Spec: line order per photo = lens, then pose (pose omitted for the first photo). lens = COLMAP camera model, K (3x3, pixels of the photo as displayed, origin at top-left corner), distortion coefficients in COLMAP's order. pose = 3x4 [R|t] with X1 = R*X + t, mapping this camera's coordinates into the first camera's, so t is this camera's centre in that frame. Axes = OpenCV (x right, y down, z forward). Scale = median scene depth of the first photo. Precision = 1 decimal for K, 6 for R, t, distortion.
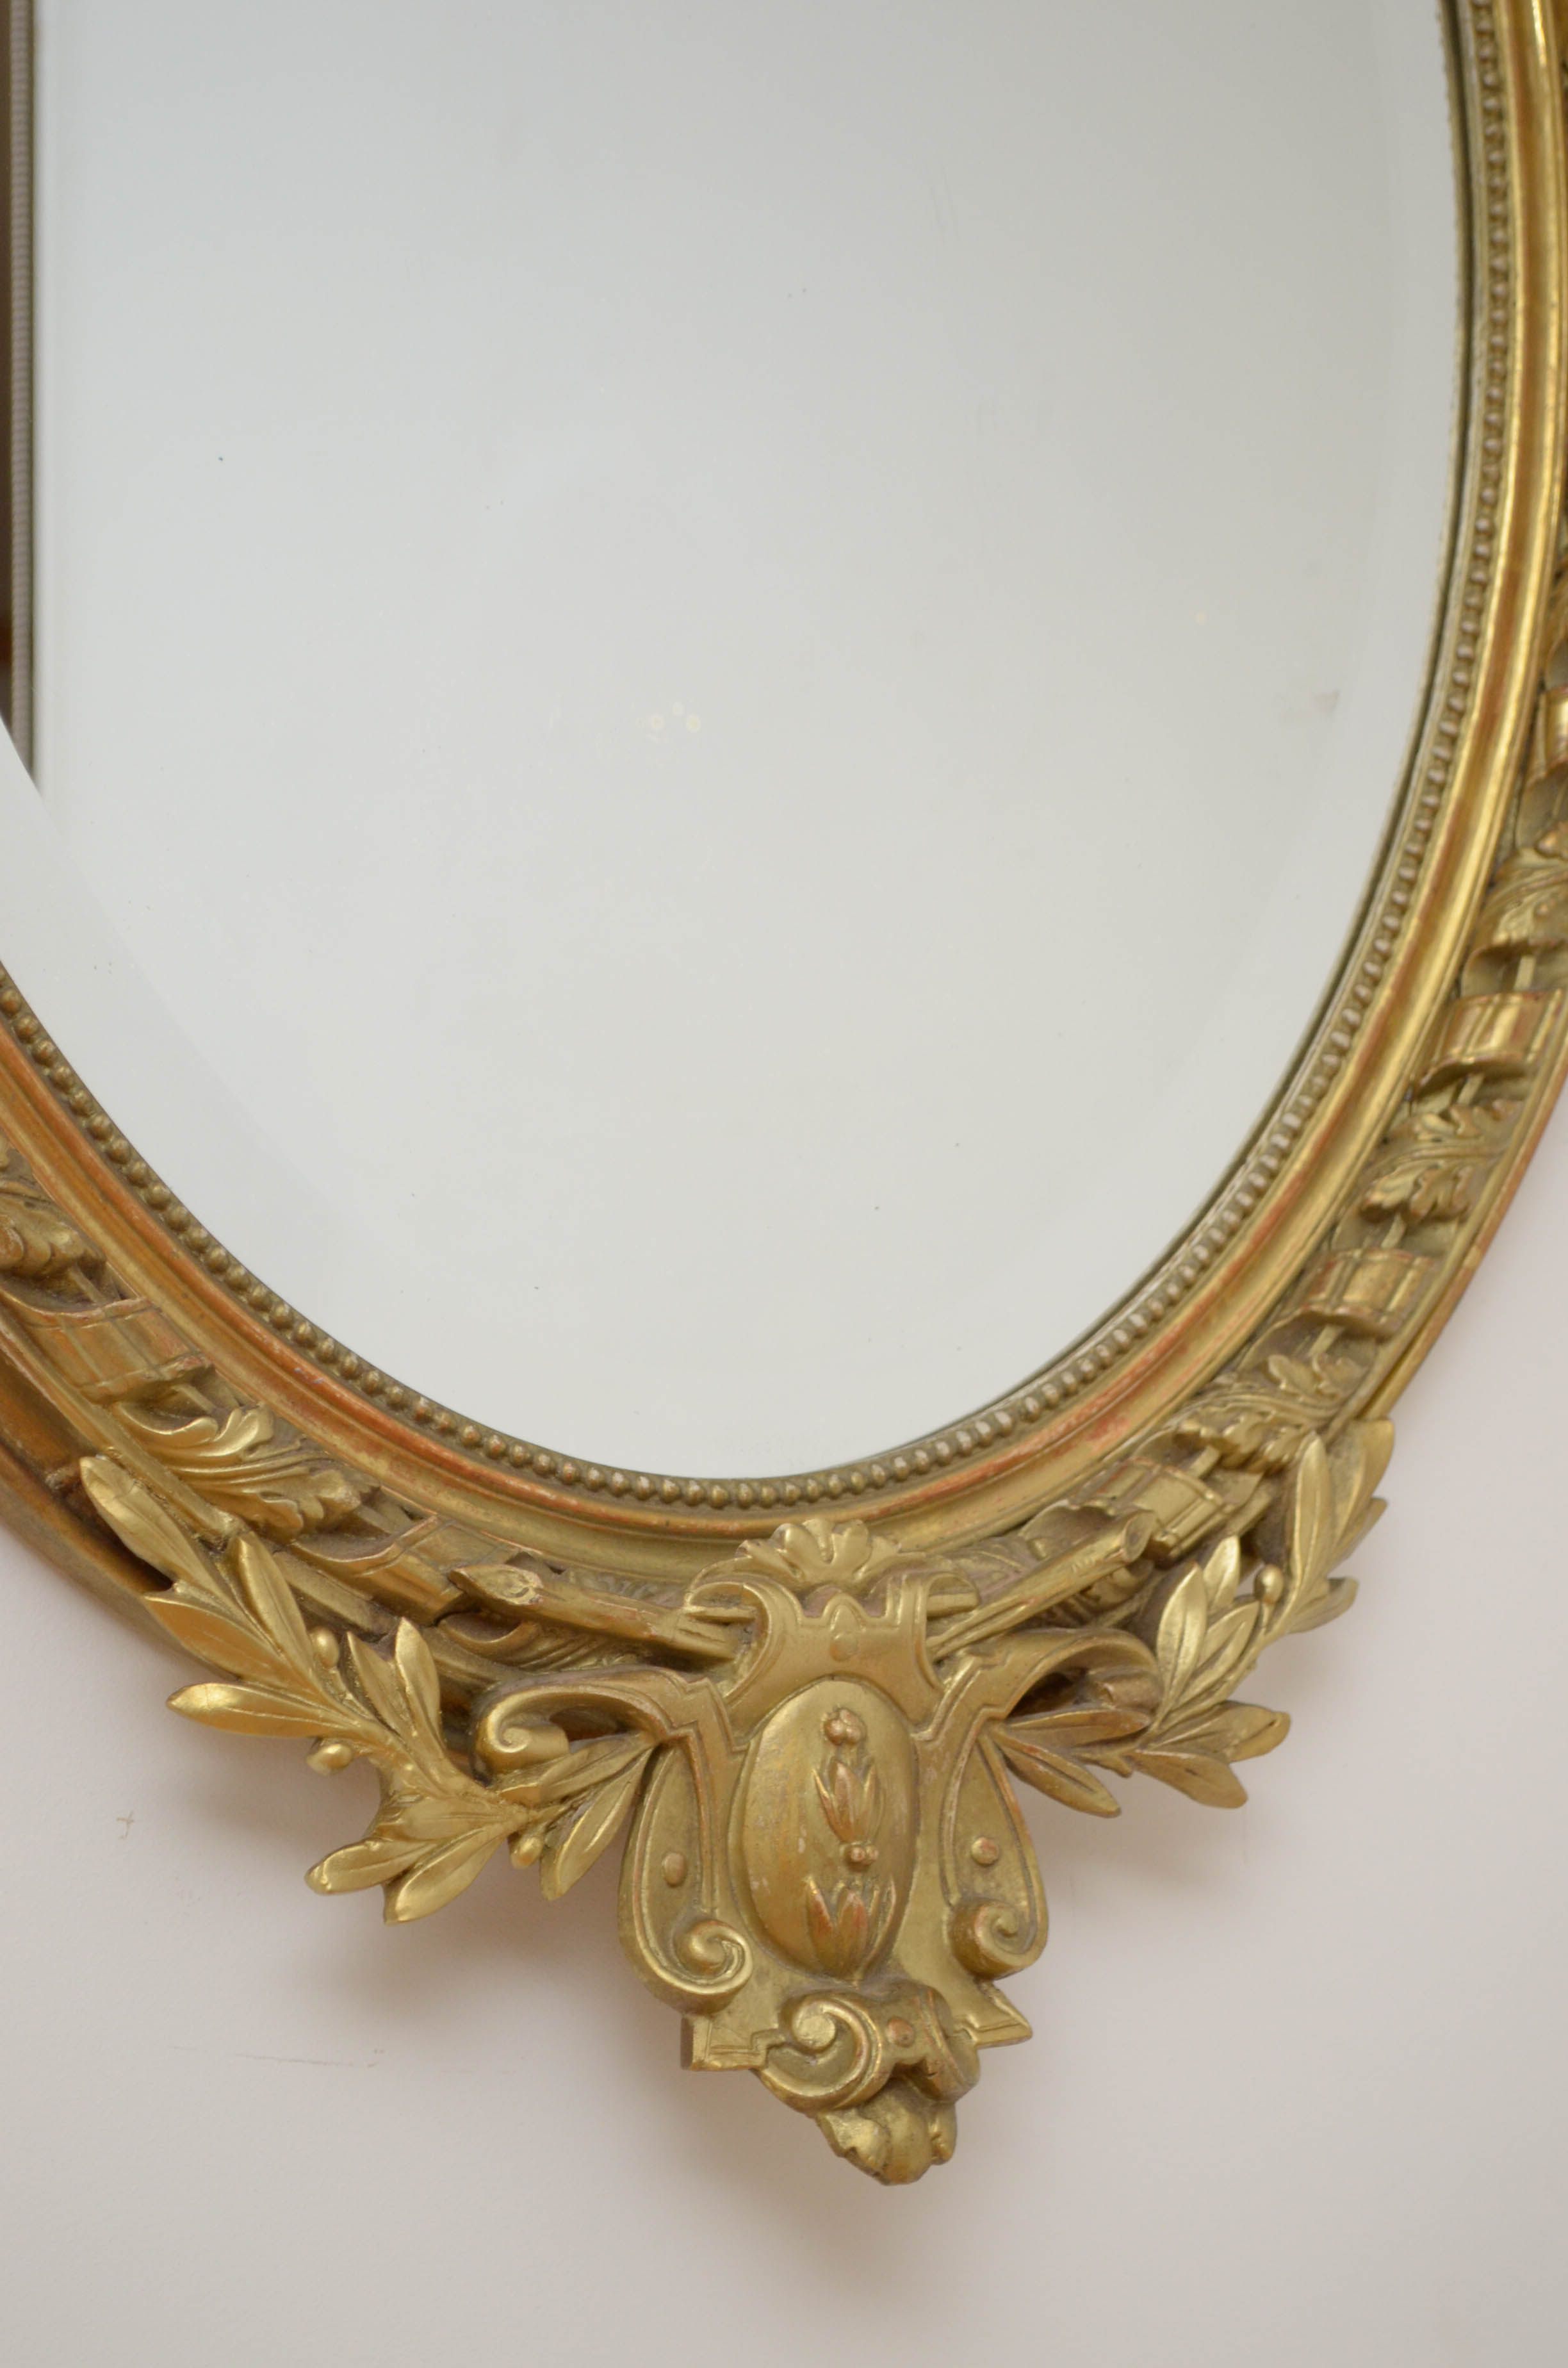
lens RADIAL K [[5320.2, 0, 749.5], [0, 5320.2, 1242.0], [0, 0, 1]] dist [0.046358, 0.000000]
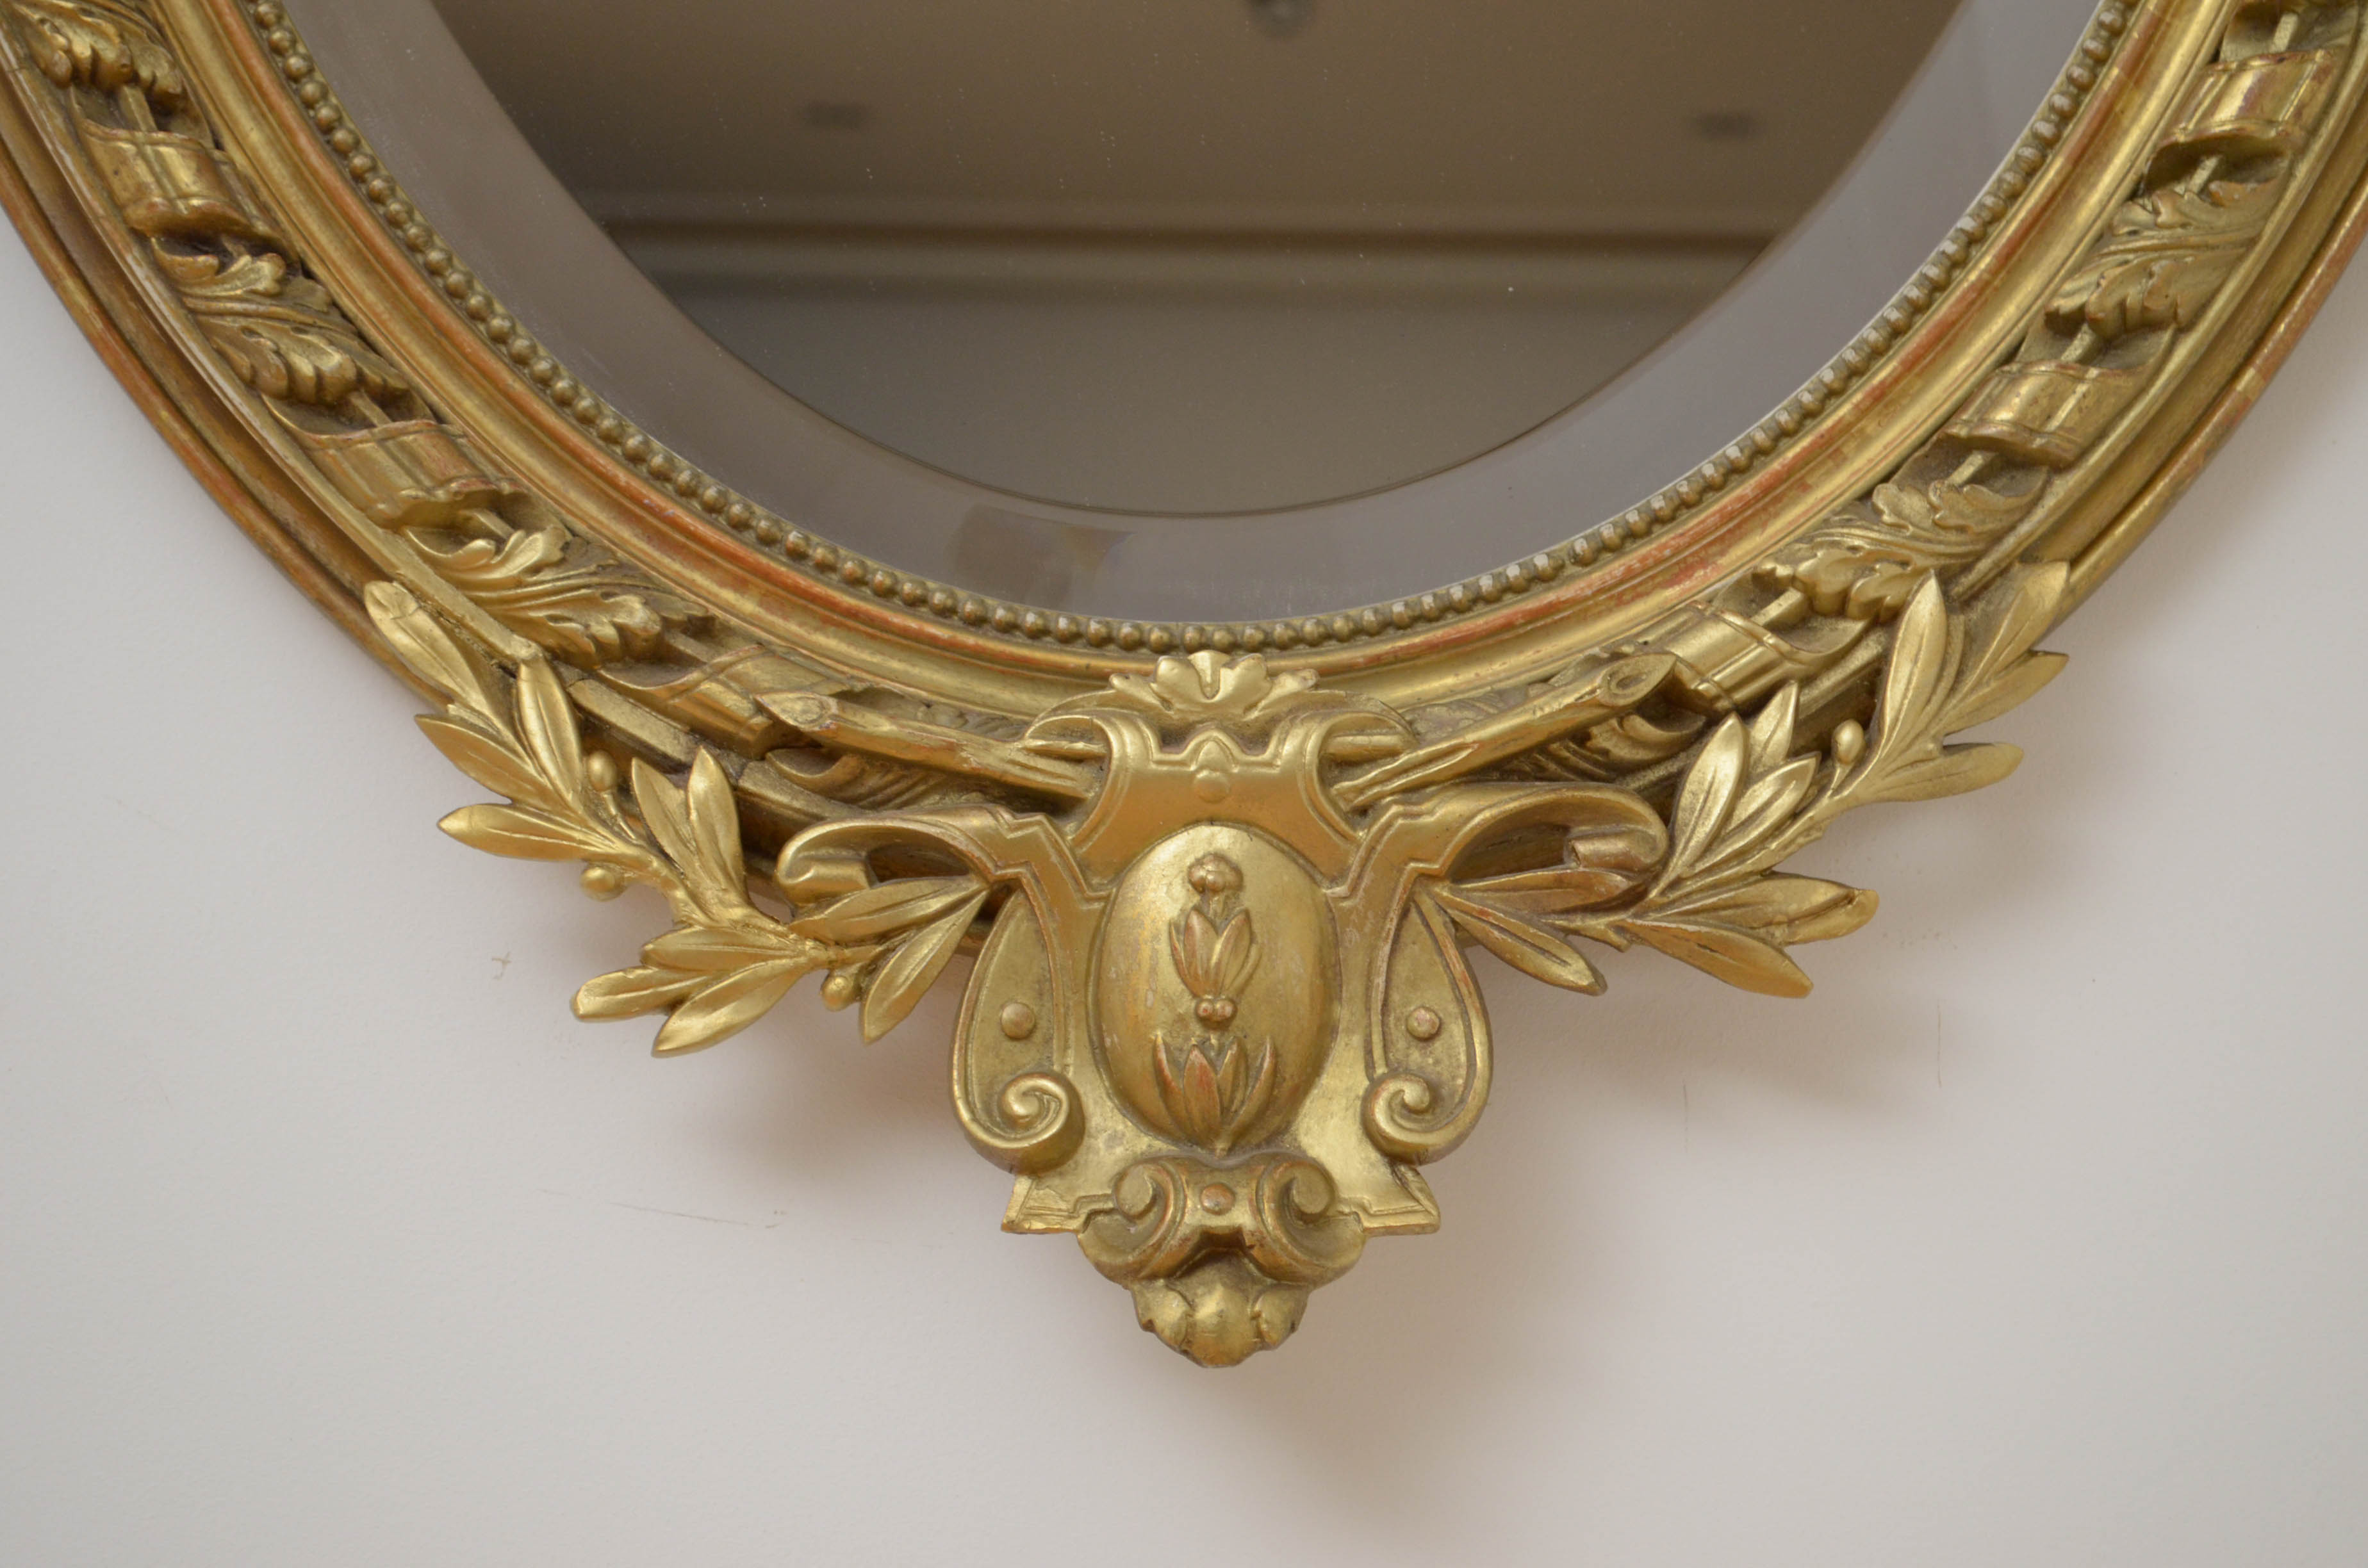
lens RADIAL K [[5320.2, 0, 1249.3], [0, 5320.2, 759.3], [0, 0, 1]] dist [0.046358, 0.000000]
pose [[0.828390, -0.032075, -0.559233, 0.535554], [0.007845, 0.998926, -0.045672, 0.113168], [0.560097, 0.033447, 0.827752, 0.244785]]
